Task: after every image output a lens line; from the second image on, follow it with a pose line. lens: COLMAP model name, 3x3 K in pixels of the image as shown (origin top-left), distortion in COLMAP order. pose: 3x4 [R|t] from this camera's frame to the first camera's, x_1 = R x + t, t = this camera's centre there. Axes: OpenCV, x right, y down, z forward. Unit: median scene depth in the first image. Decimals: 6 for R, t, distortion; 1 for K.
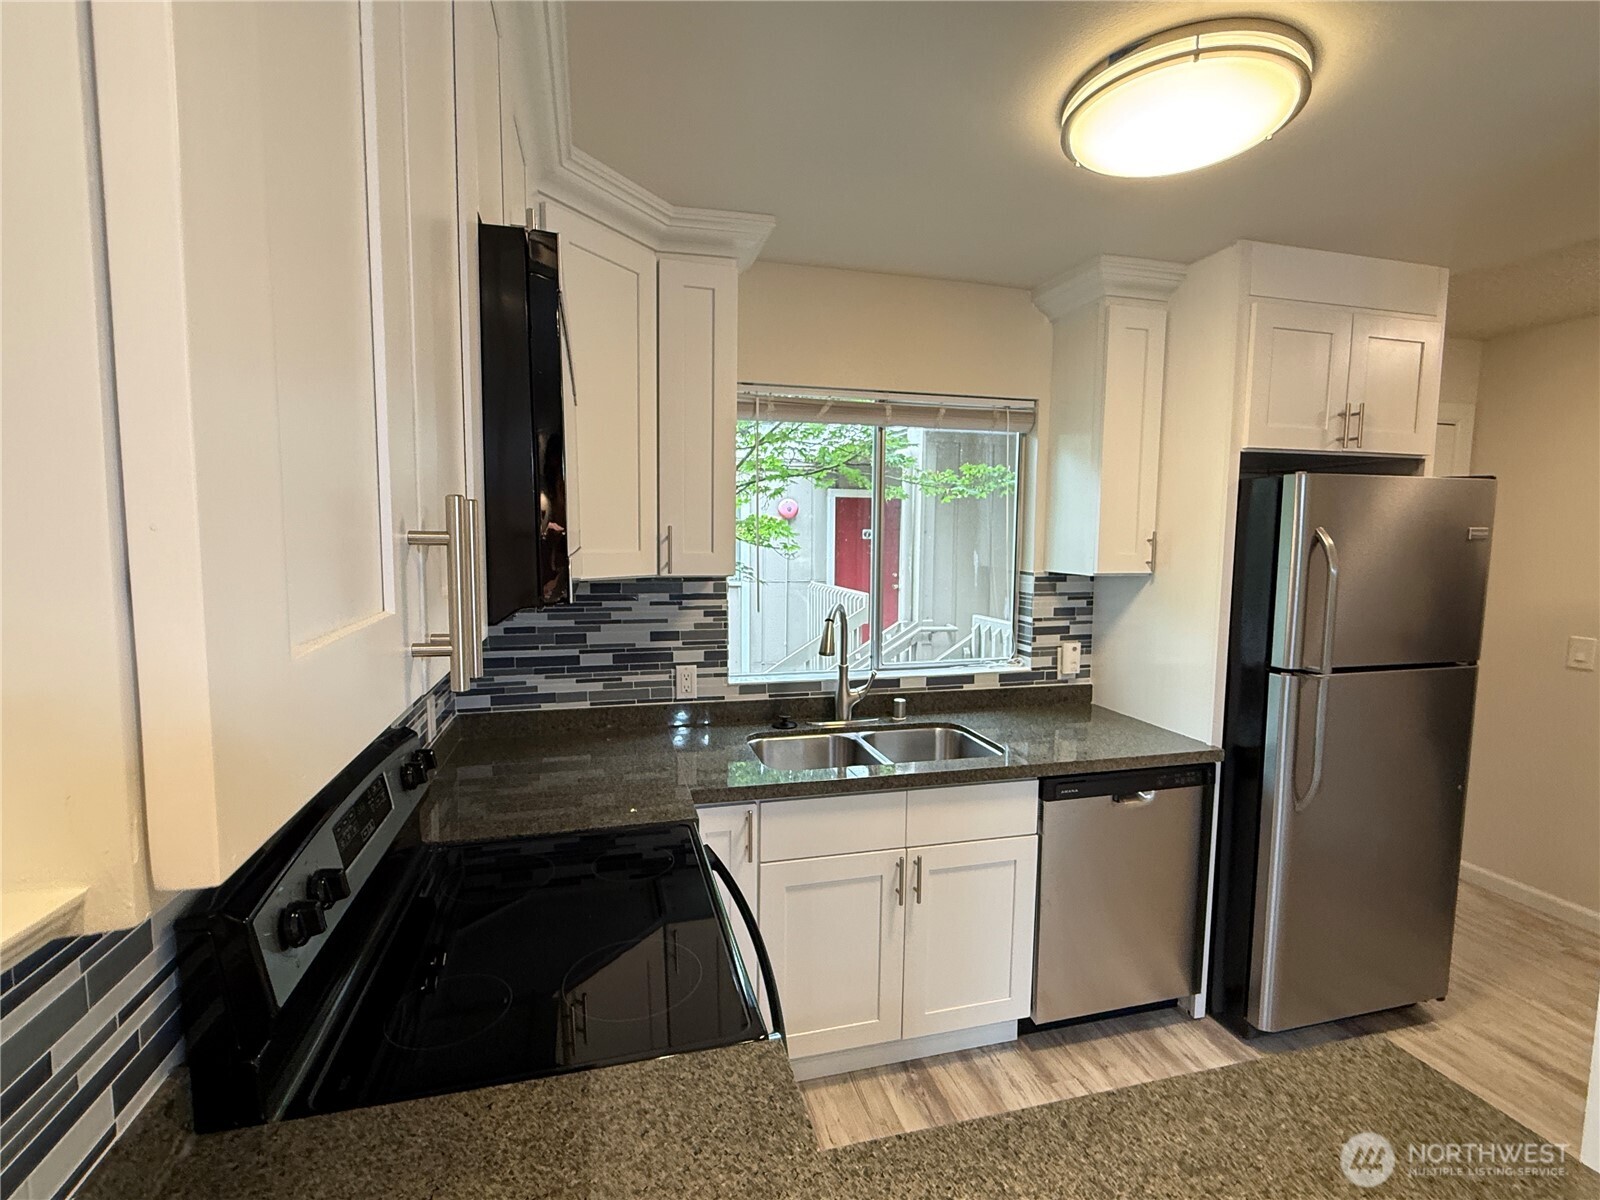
lens RADIAL K [[741.8, 0, 798.4], [0, 741.8, 601.2], [0, 0, 1]] dist [0.002128, 0.000418]
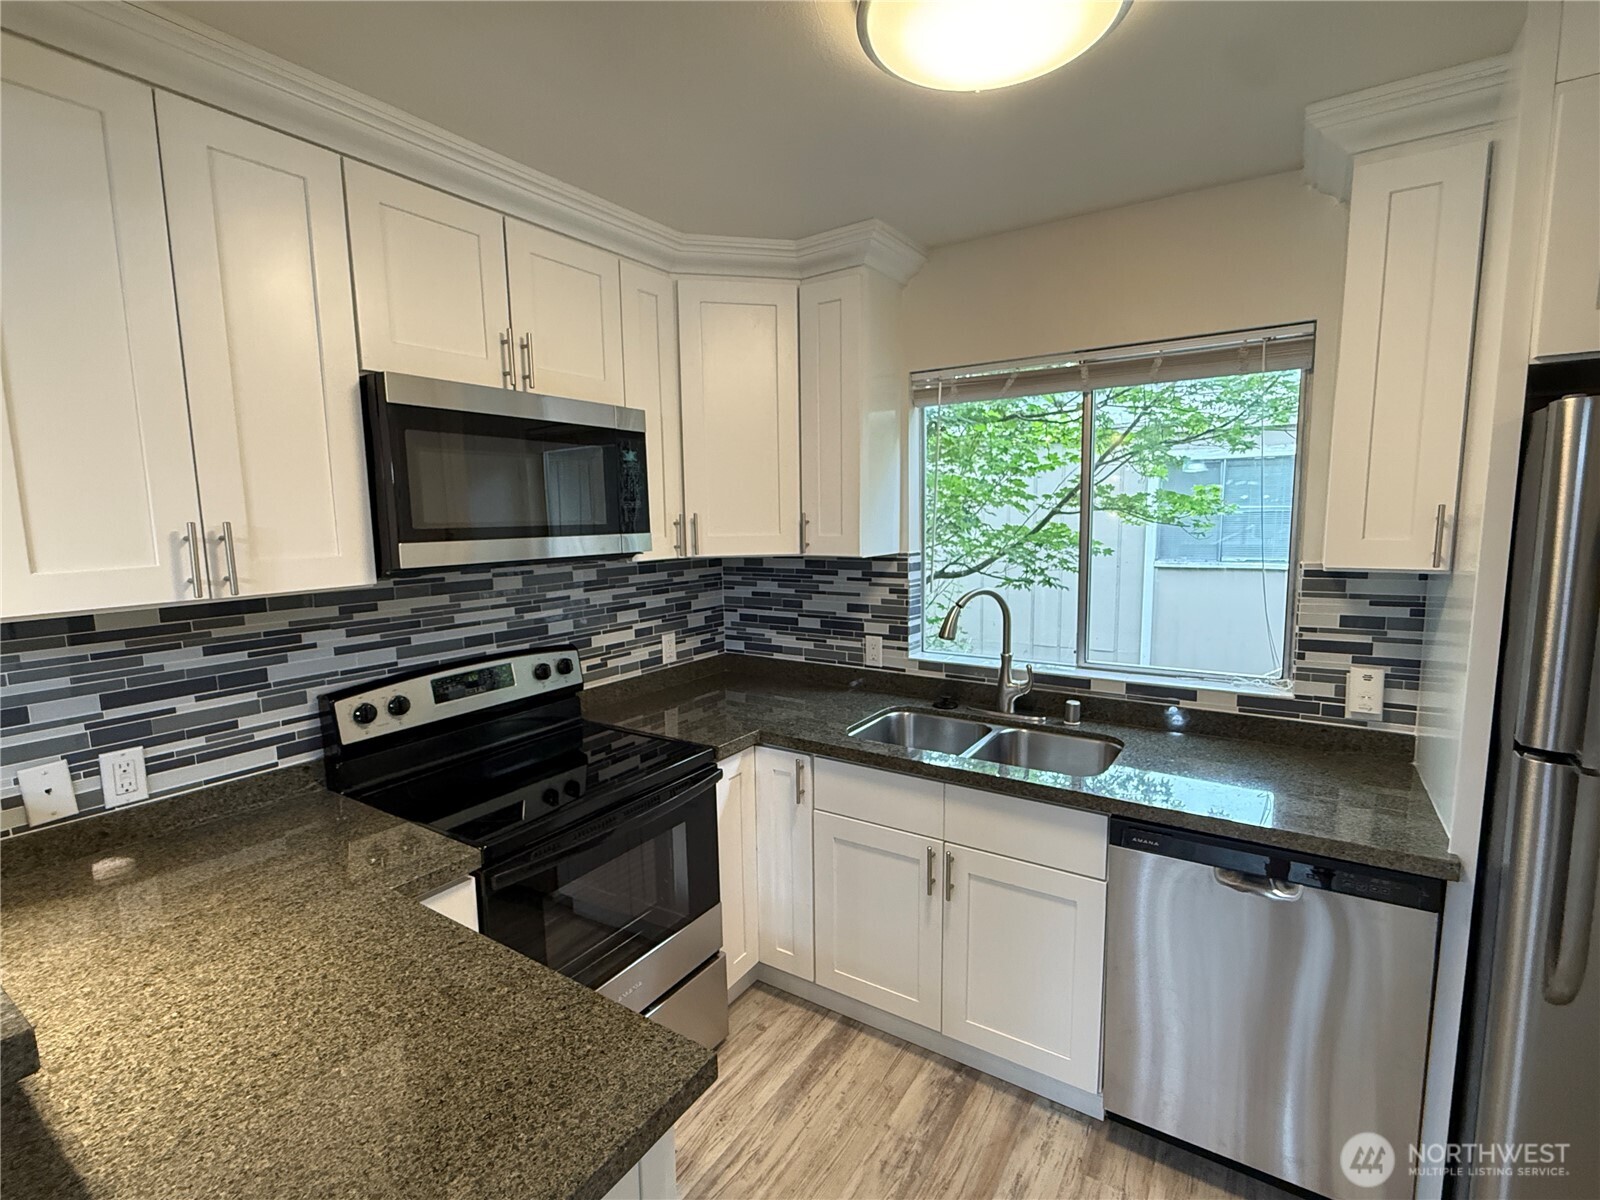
lens RADIAL K [[741.8, 0, 802.4], [0, 741.8, 601.1], [0, 0, 1]] dist [0.002128, 0.000418]
pose [[0.665923, 0.071313, -0.742605, 0.601098], [-0.046207, 0.997452, 0.054351, -0.021622], [0.744588, -0.001880, 0.667521, 0.176952]]
